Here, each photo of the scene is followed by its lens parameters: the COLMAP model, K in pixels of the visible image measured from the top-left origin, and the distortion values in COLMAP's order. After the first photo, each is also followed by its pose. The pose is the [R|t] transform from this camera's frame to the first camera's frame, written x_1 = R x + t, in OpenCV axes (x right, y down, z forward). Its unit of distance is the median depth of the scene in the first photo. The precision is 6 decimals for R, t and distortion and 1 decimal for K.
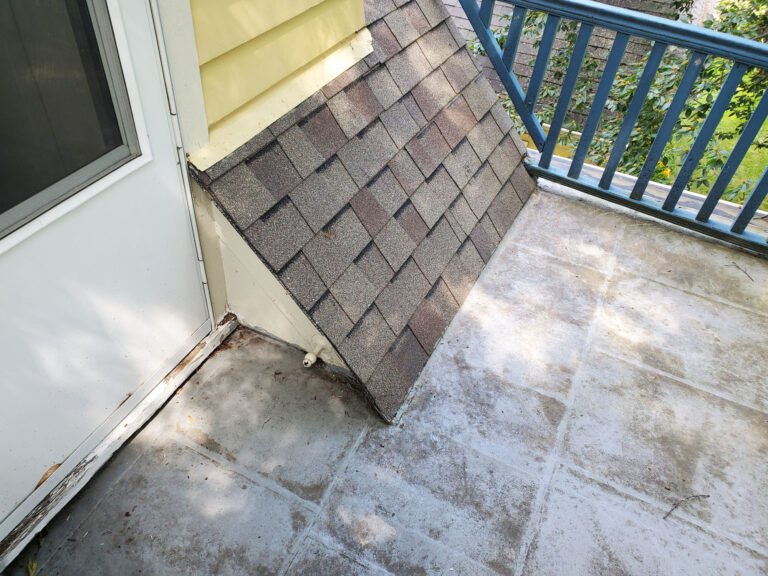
lens RADIAL K [[598.8, 0, 377.8], [0, 598.8, 294.5], [0, 0, 1]] dist [0.044338, -0.030090]
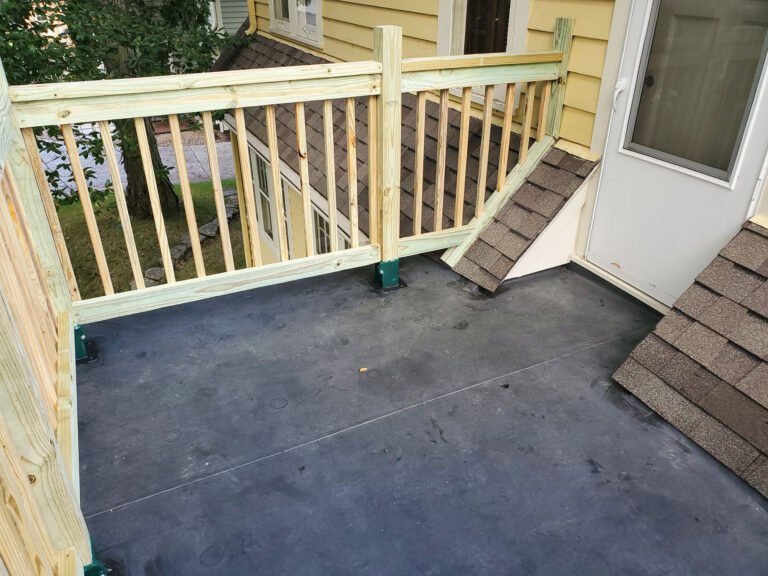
lens RADIAL K [[598.8, 0, 383.5], [0, 598.8, 280.1], [0, 0, 1]] dist [0.044338, -0.030090]
pose [[-0.622878, 0.304801, -0.720500, 1.178890], [-0.565336, 0.461232, 0.683857, -0.524502], [0.540758, 0.833283, -0.114976, 0.600037]]
